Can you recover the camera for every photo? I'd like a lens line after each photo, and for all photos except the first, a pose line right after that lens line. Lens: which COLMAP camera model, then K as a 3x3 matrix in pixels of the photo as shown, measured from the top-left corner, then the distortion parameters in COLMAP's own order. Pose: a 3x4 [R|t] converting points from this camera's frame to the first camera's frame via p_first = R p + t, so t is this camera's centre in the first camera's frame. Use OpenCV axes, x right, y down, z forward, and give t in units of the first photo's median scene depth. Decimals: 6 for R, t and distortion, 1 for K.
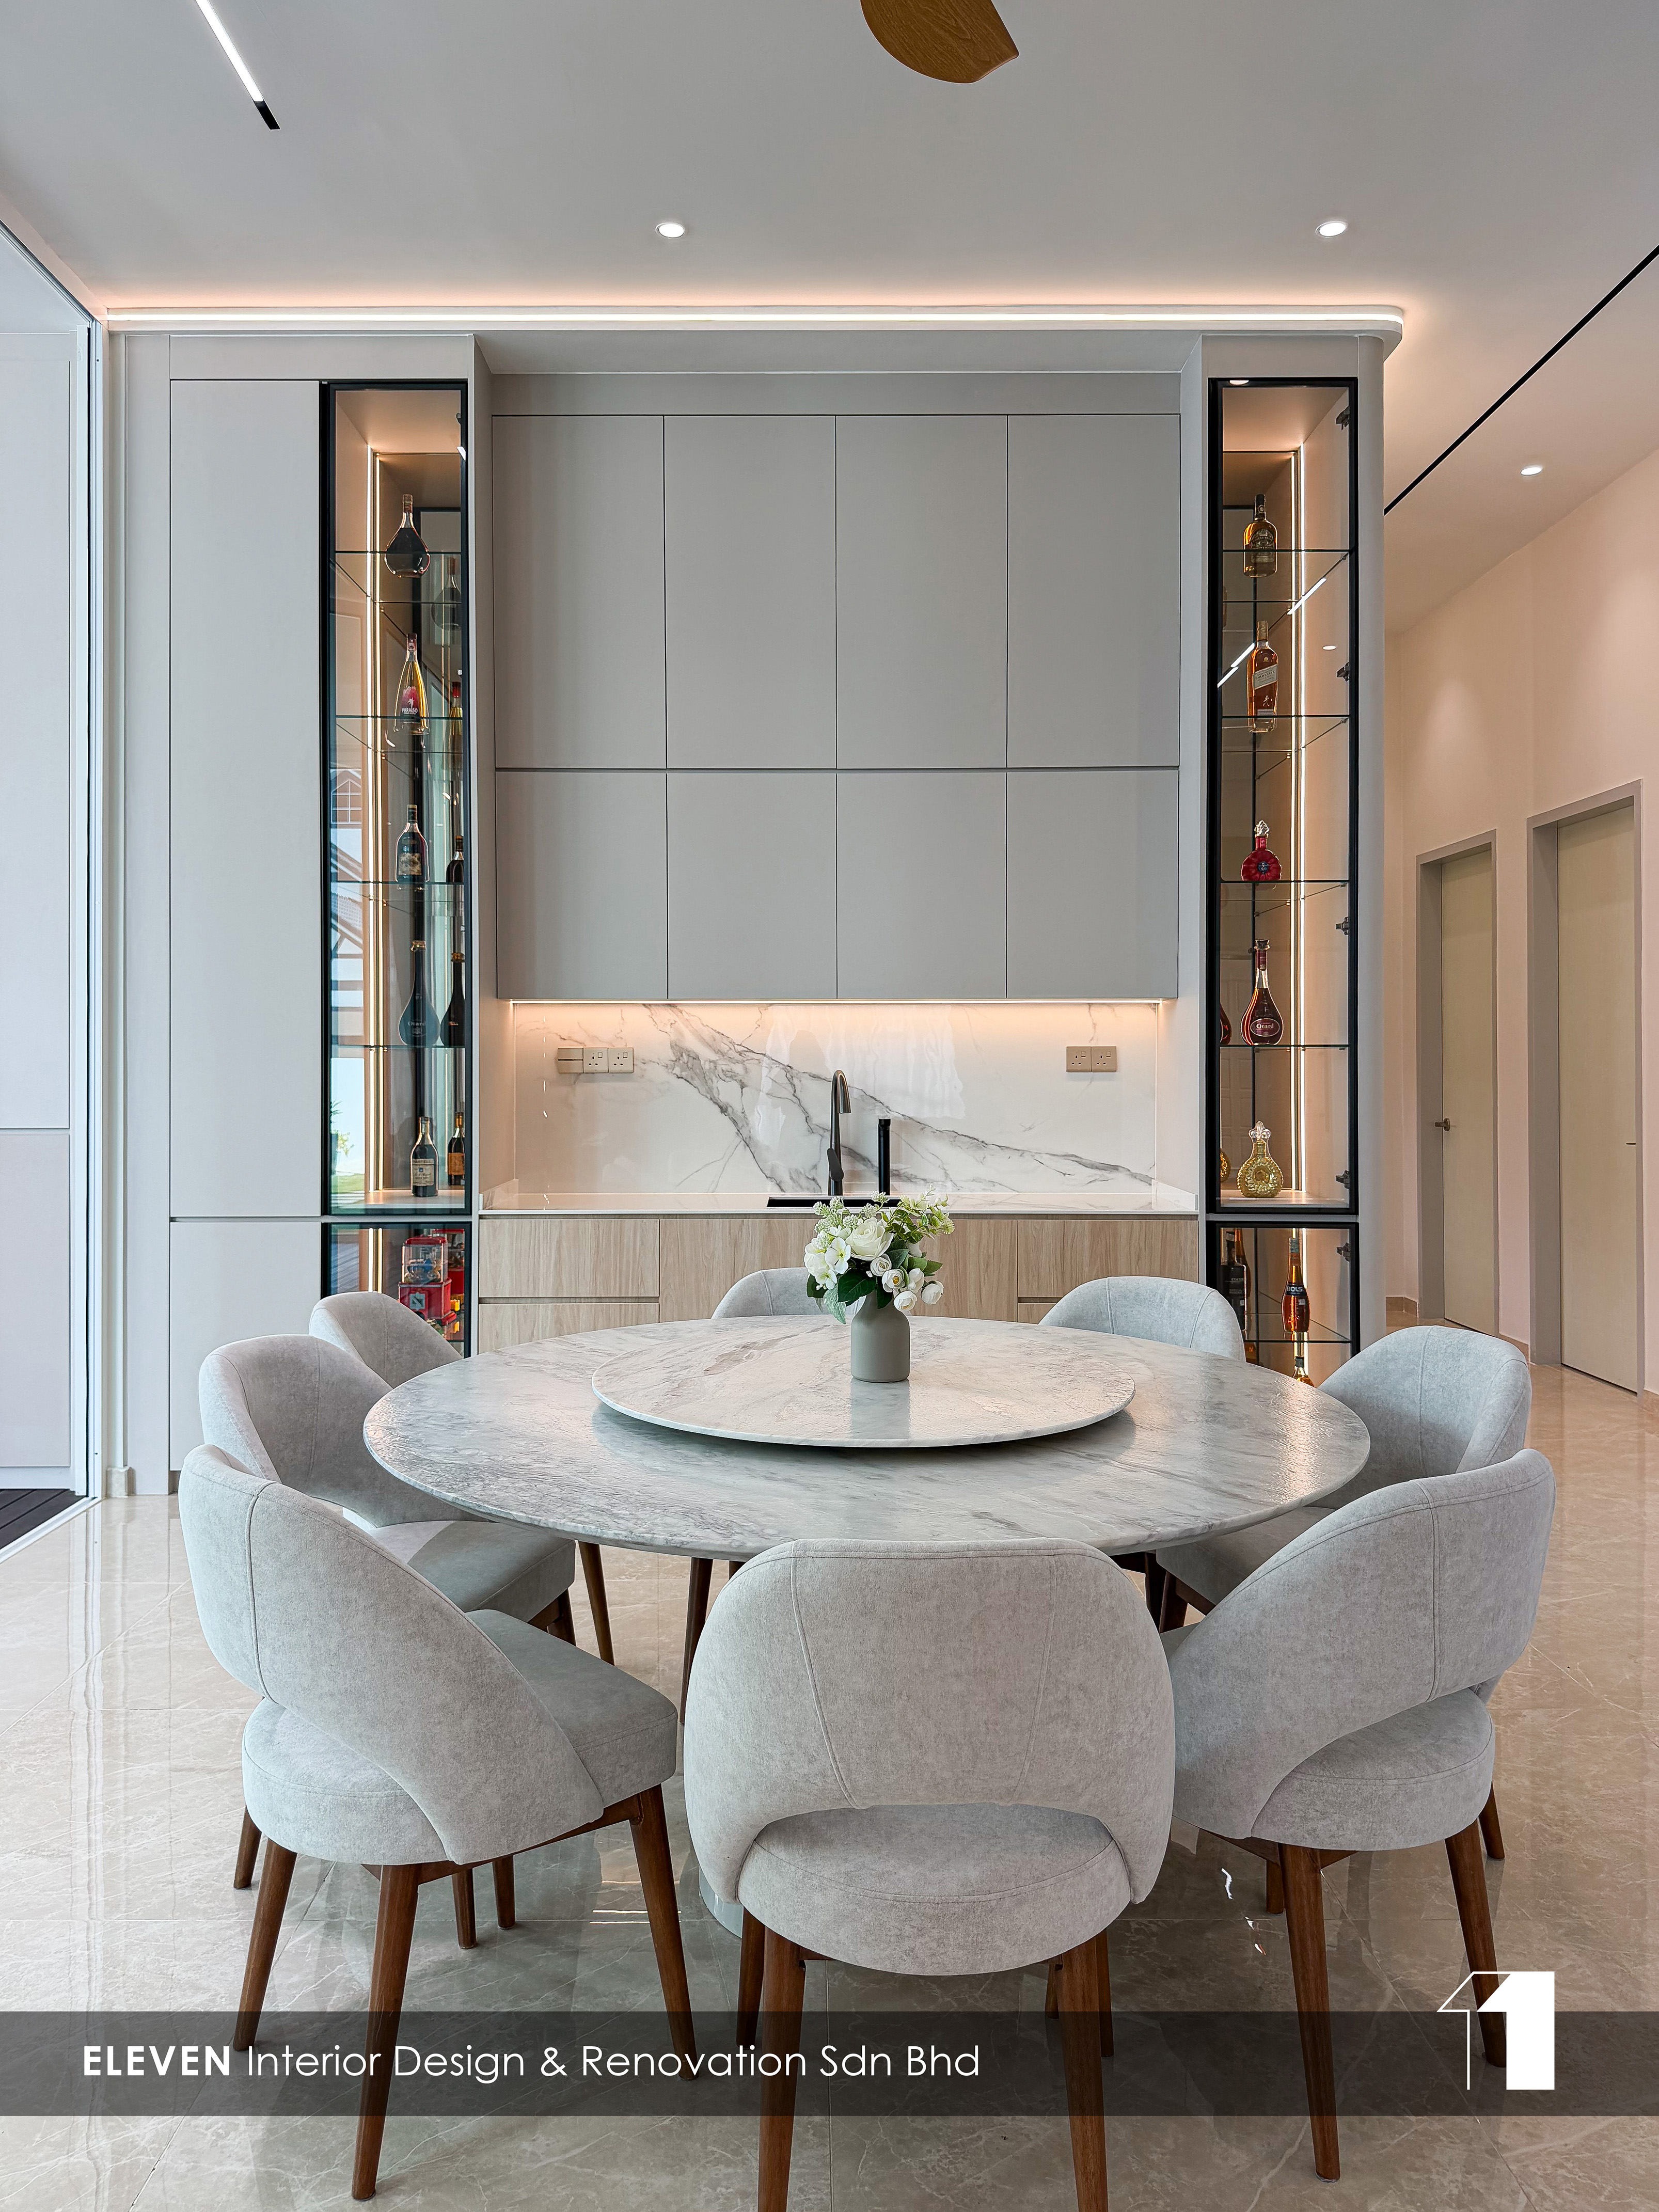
lens RADIAL K [[1589.0, 0, 783.2], [0, 1589.0, 1089.3], [0, 0, 1]] dist [0.002886, -0.008669]
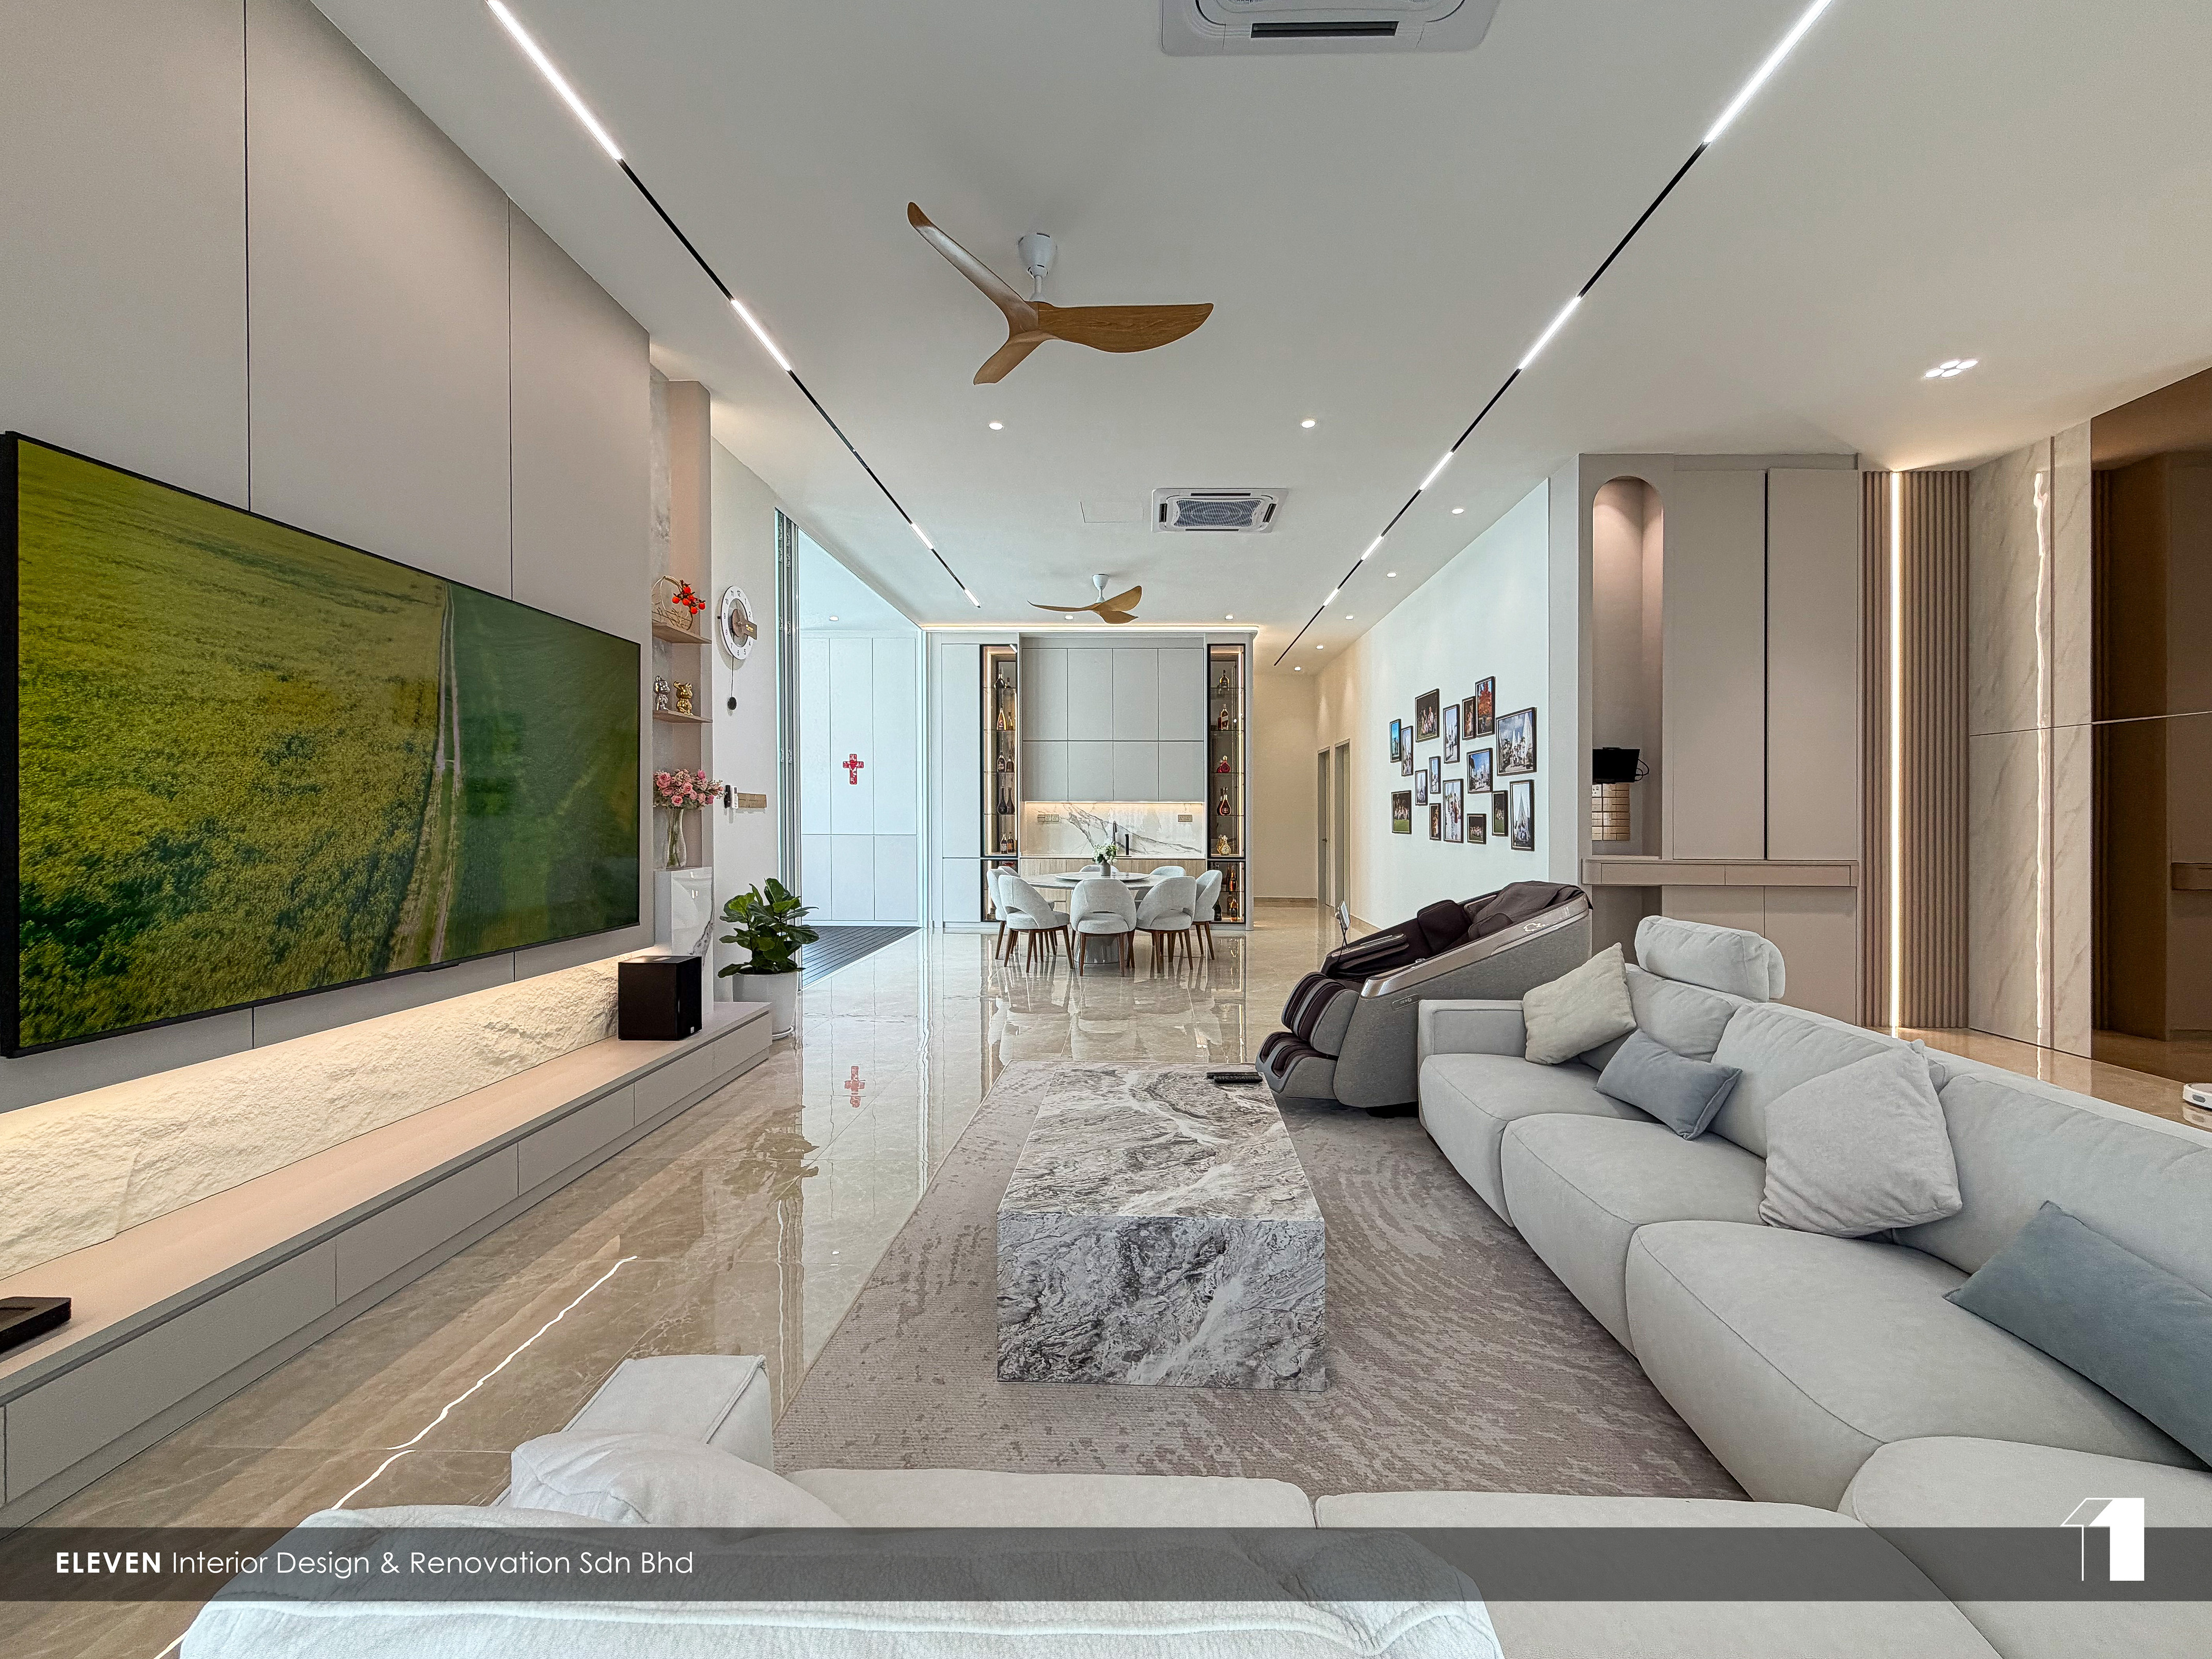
lens RADIAL K [[895.9, 0, 1115.8], [0, 895.9, 824.9], [0, 0, 1]] dist [-0.010035, -0.000138]
pose [[0.999775, 0.004634, -0.020684, 0.084391], [-0.004737, 0.999977, -0.004947, 0.008164], [0.020660, 0.005044, 0.999774, -1.135283]]
